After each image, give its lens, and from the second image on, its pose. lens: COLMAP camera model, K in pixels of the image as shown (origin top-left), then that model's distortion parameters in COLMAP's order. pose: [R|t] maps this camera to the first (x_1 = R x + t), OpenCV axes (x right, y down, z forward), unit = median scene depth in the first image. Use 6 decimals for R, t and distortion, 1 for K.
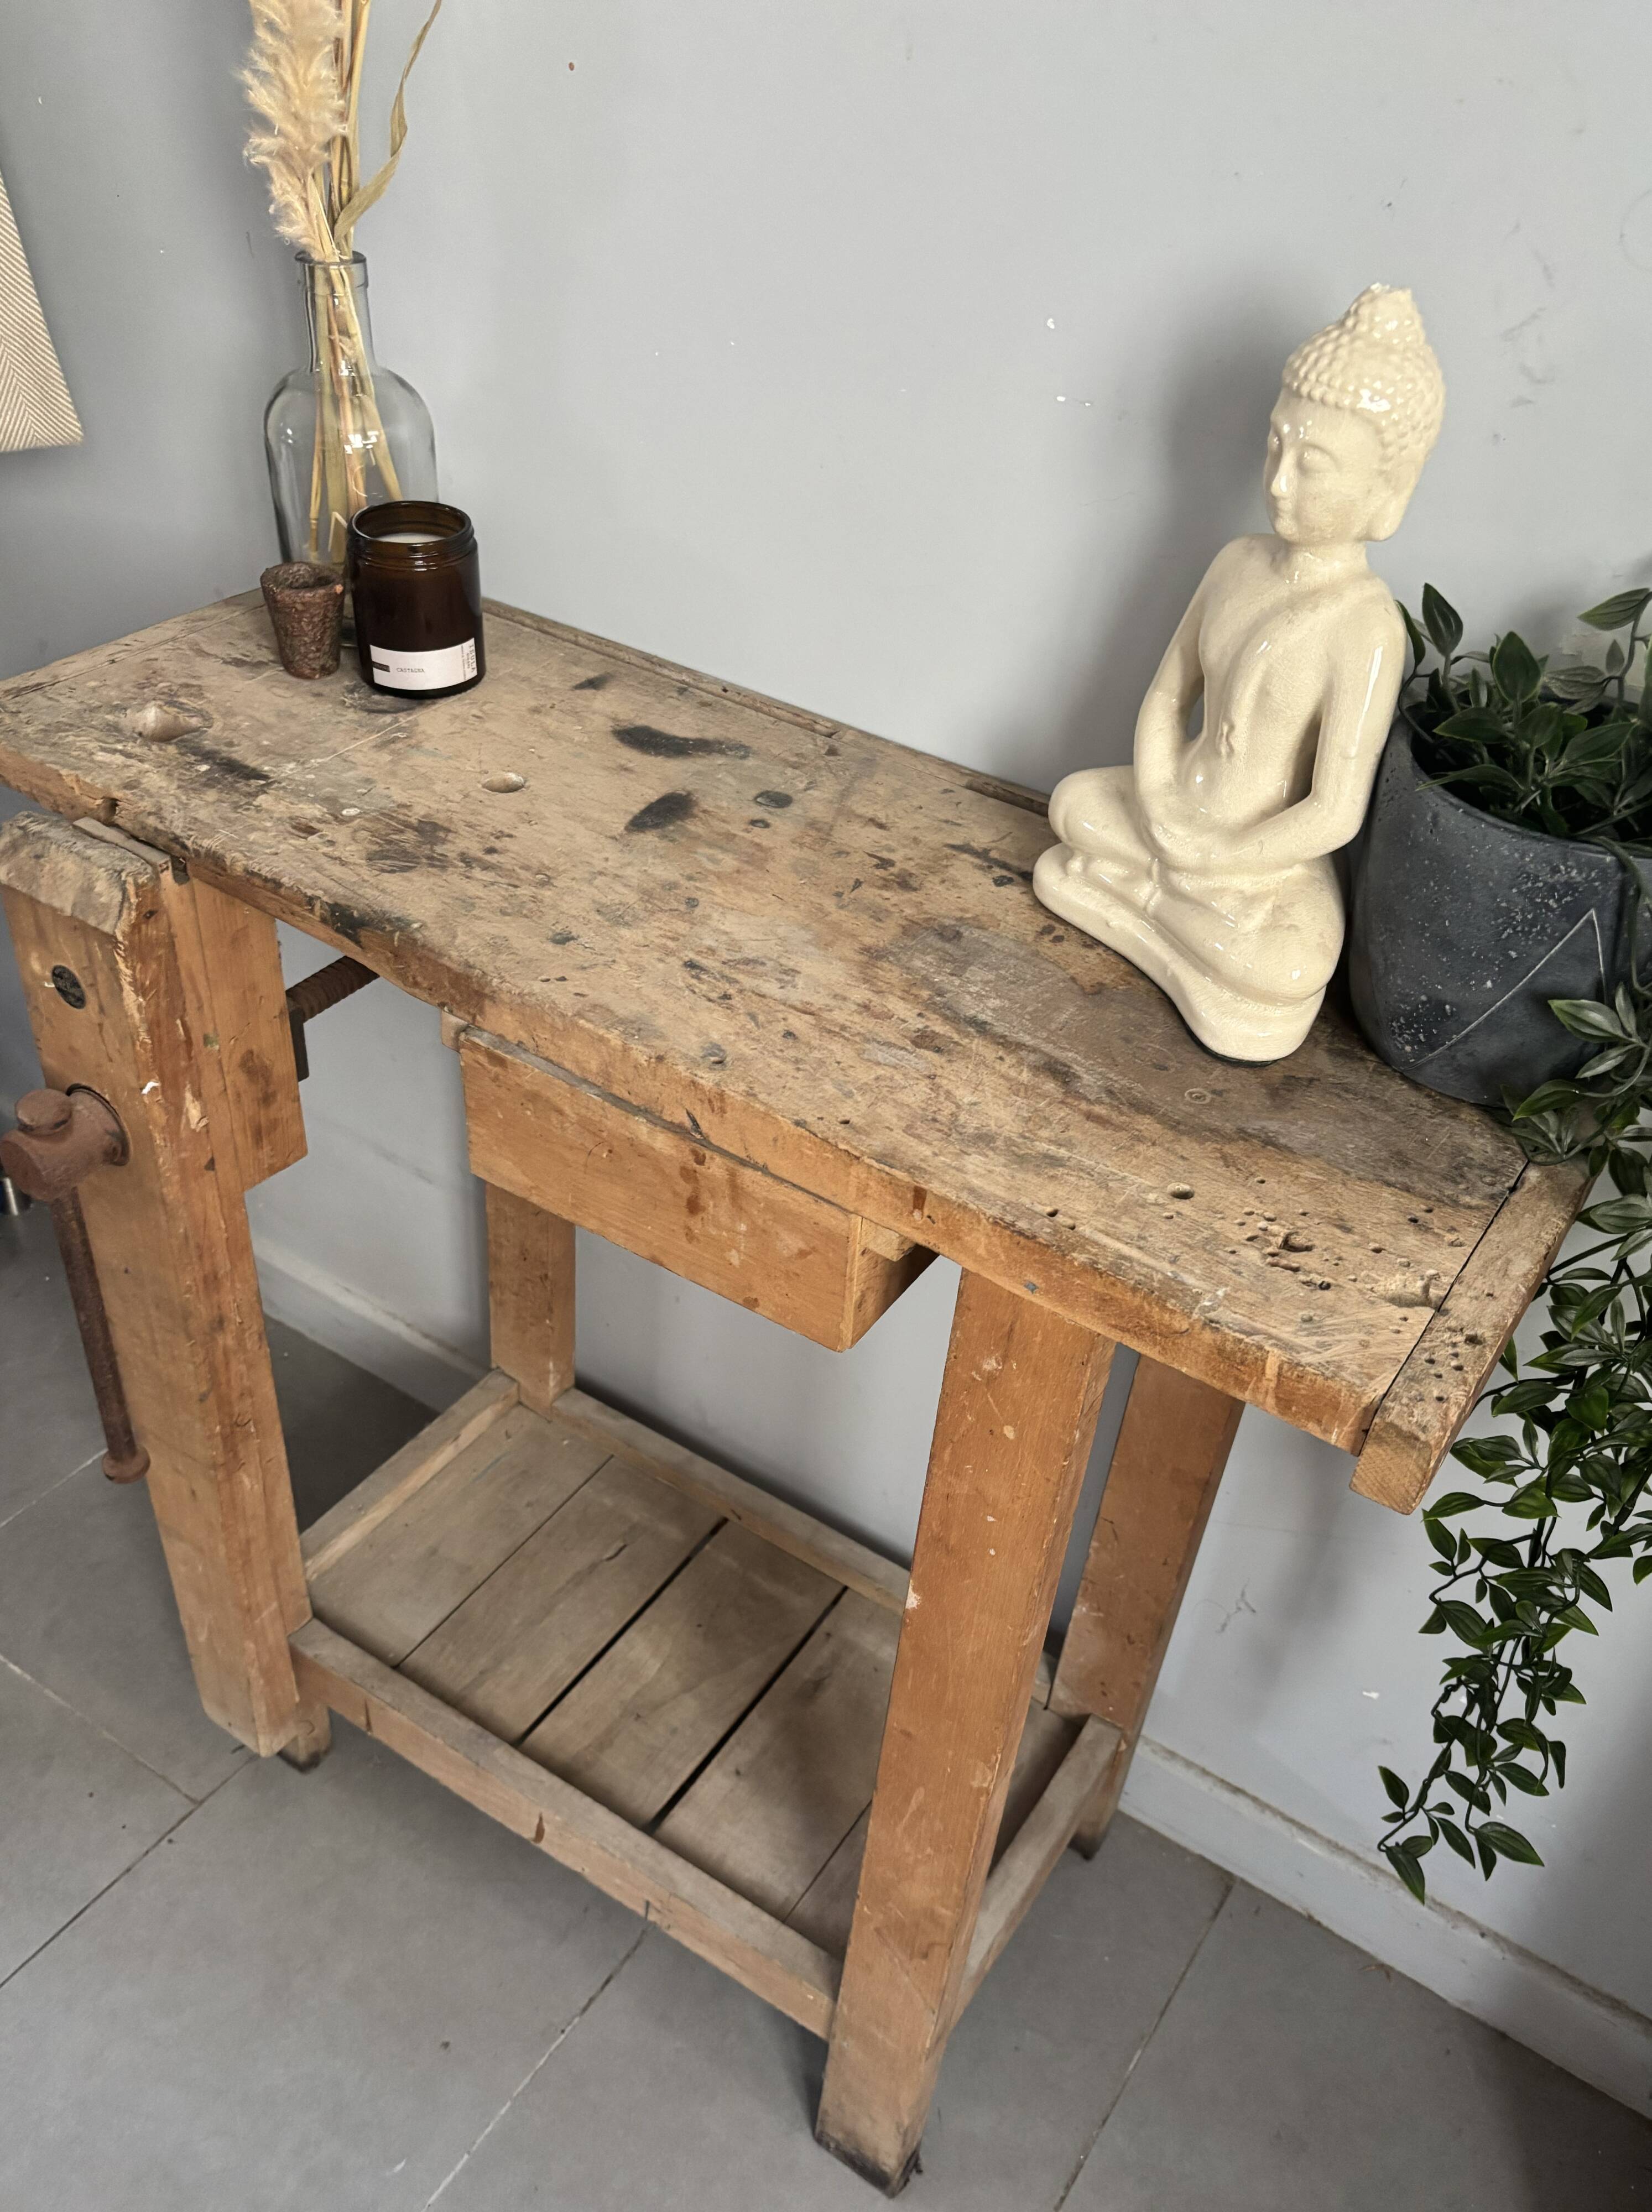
lens RADIAL K [[1886.3, 0, 838.3], [0, 1886.3, 1213.7], [0, 0, 1]] dist [0.040417, -0.035810]
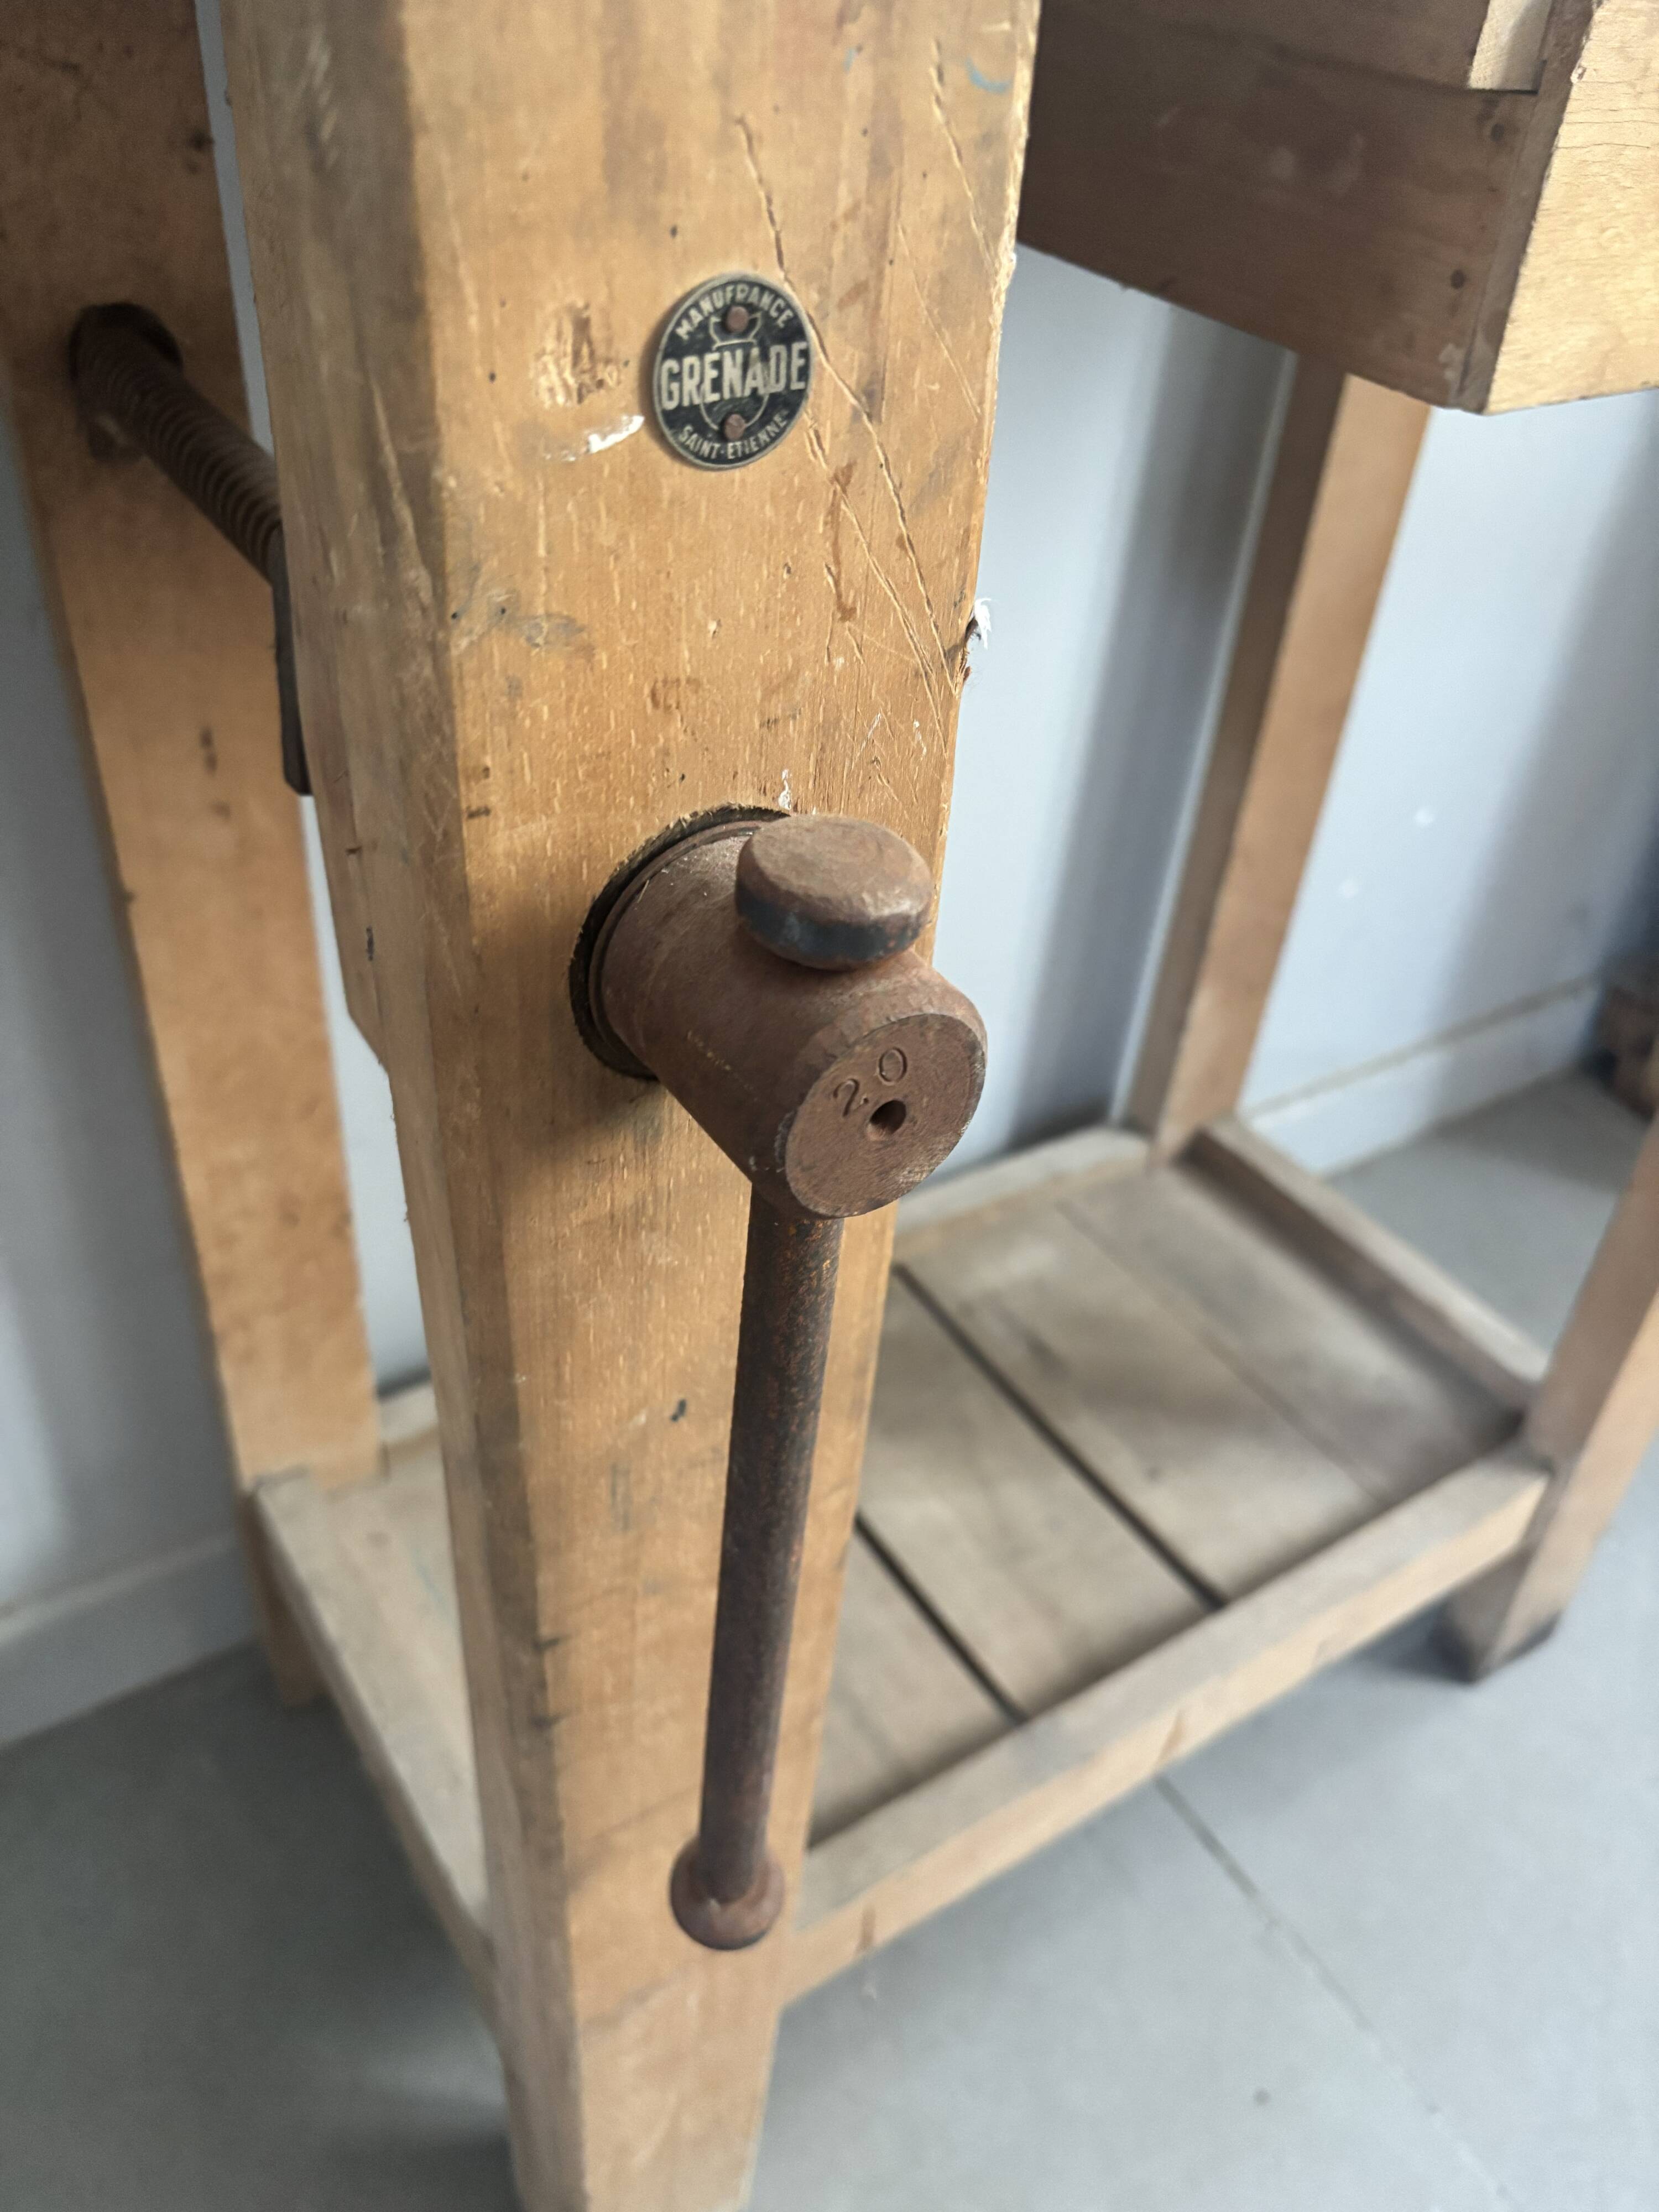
lens RADIAL K [[1731.7, 0, 825.7], [0, 1731.7, 1113.6], [0, 0, 1]] dist [0.011983, -0.015671]
pose [[0.407276, -0.595324, 0.692615, -0.623138], [0.550347, 0.765185, 0.334082, -0.114747], [-0.728866, 0.245115, 0.639276, 0.868251]]
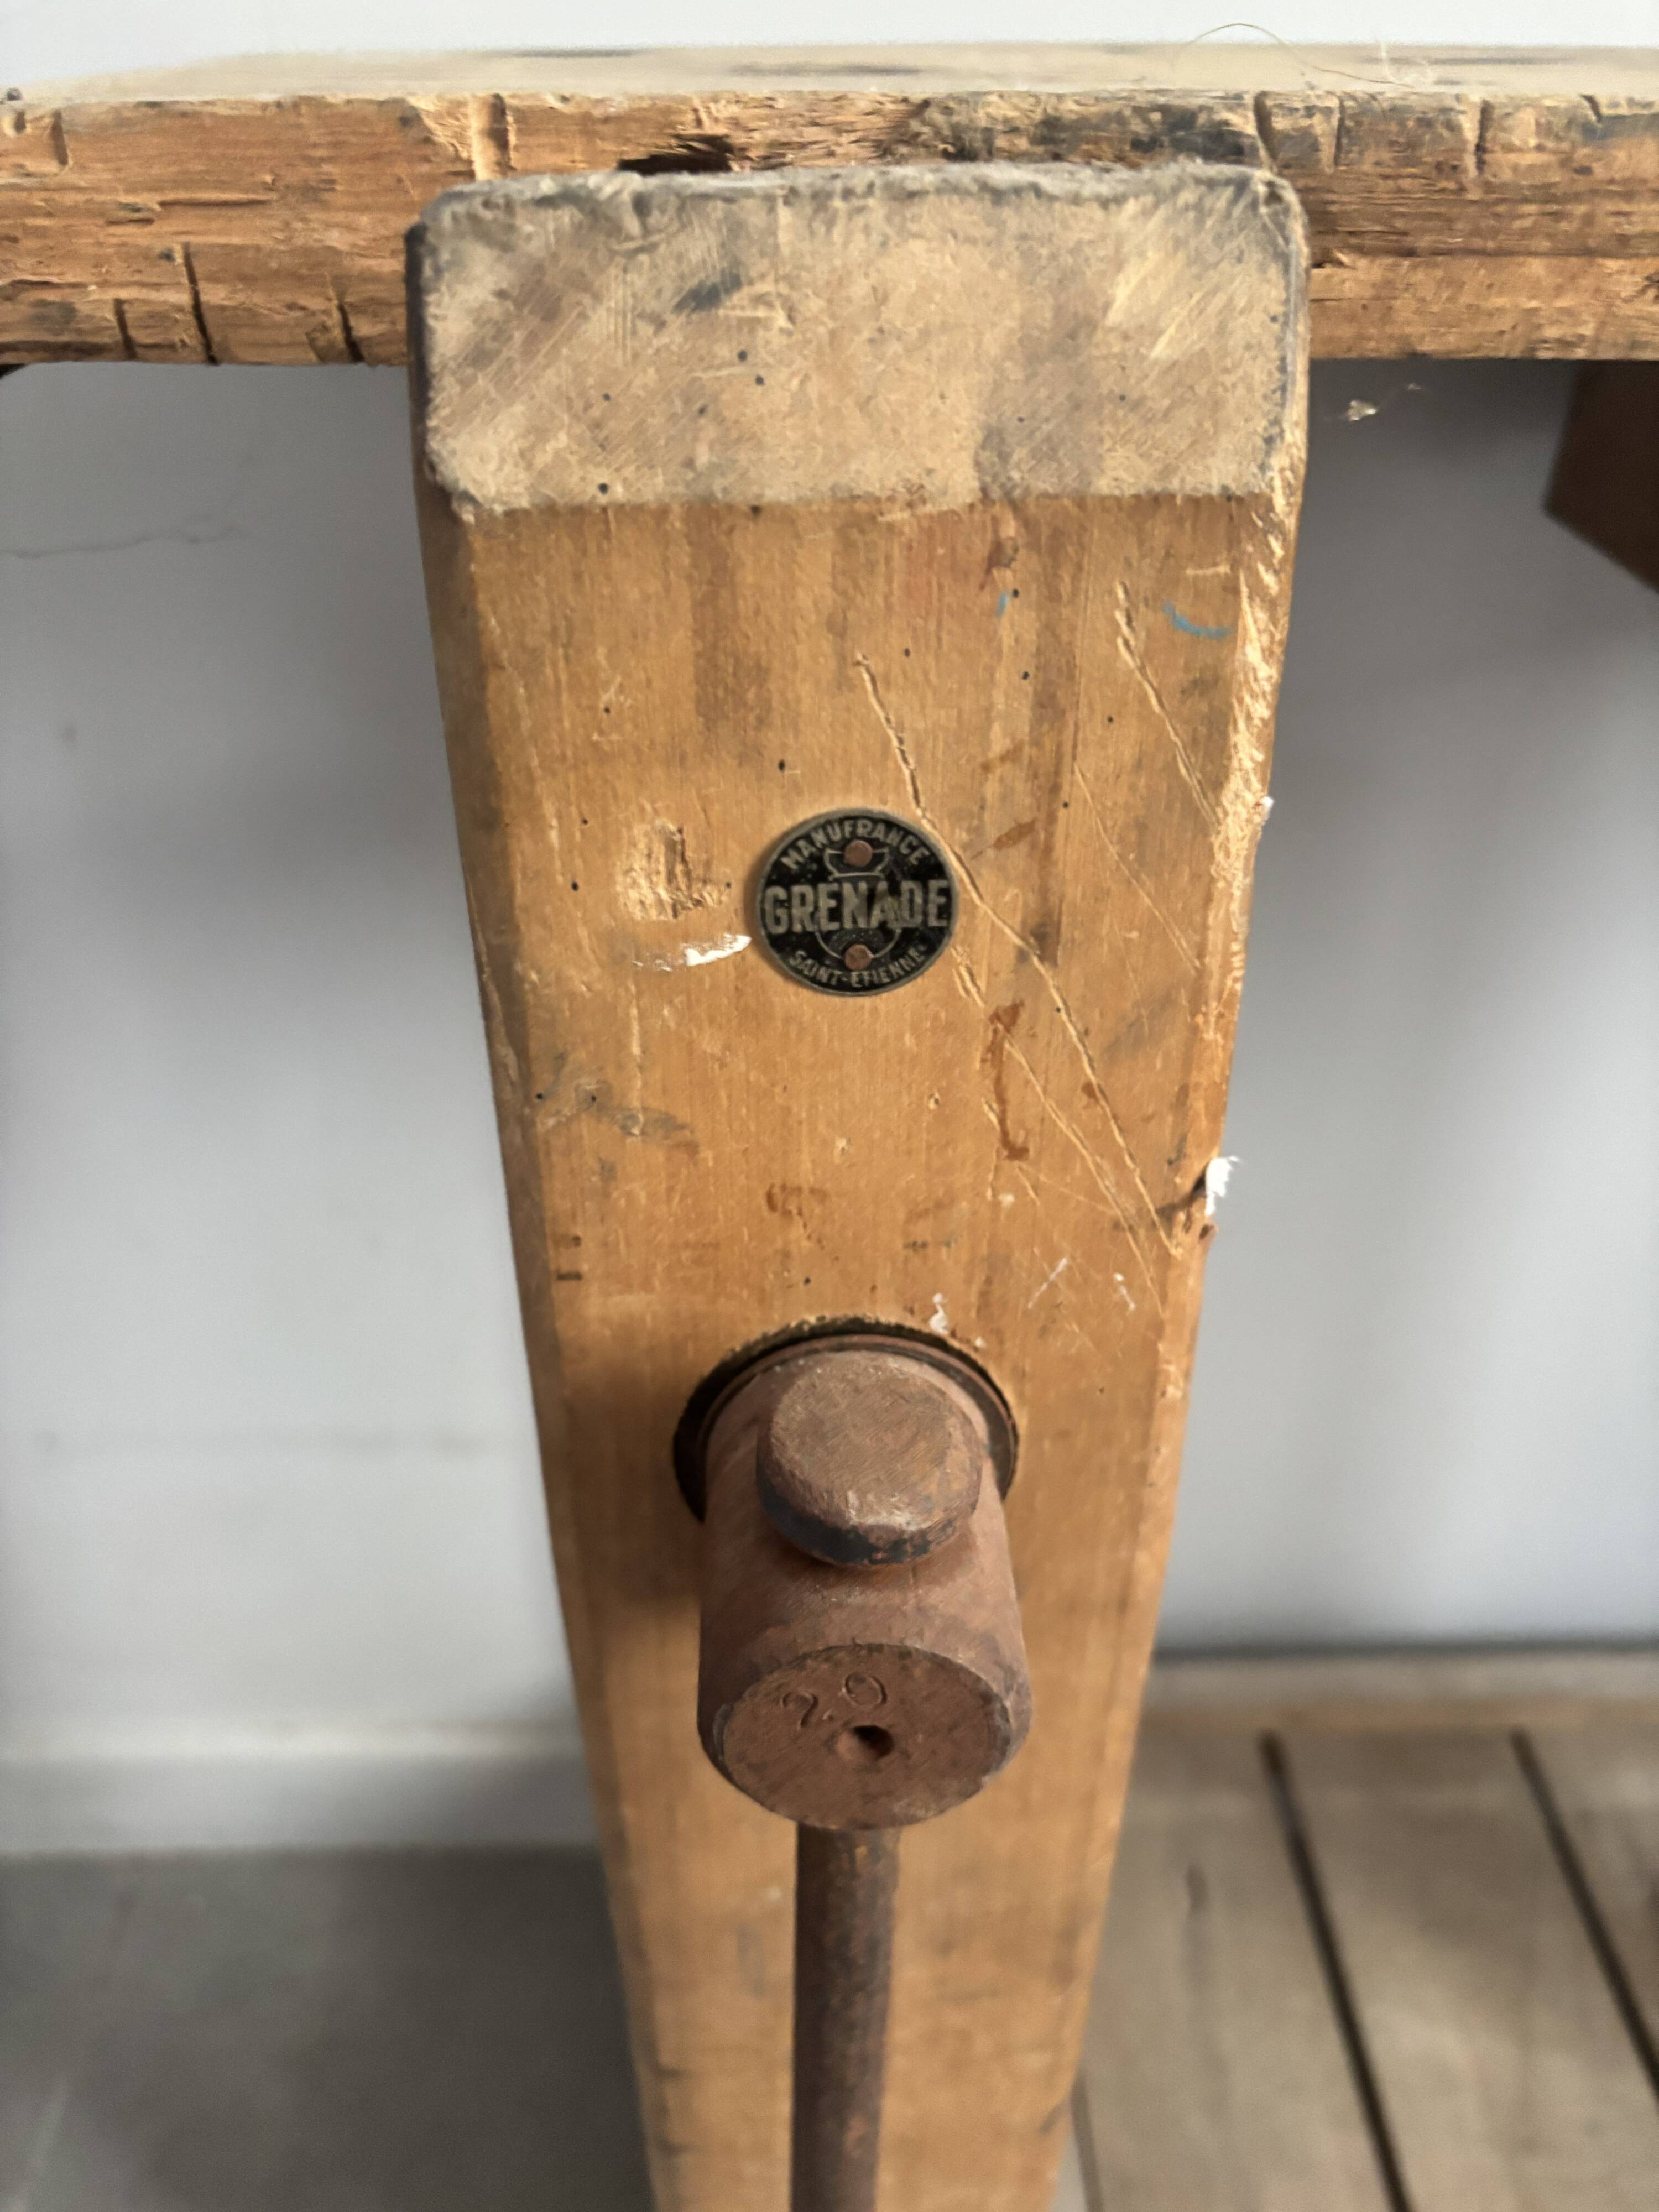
lens RADIAL K [[1731.7, 0, 816.8], [0, 1731.7, 1130.2], [0, 0, 1]] dist [0.011983, -0.015671]
pose [[0.823595, -0.364990, 0.434135, -0.513935], [0.407609, 0.913140, -0.005569, -0.095085], [-0.394393, 0.181544, 0.900831, 0.816414]]
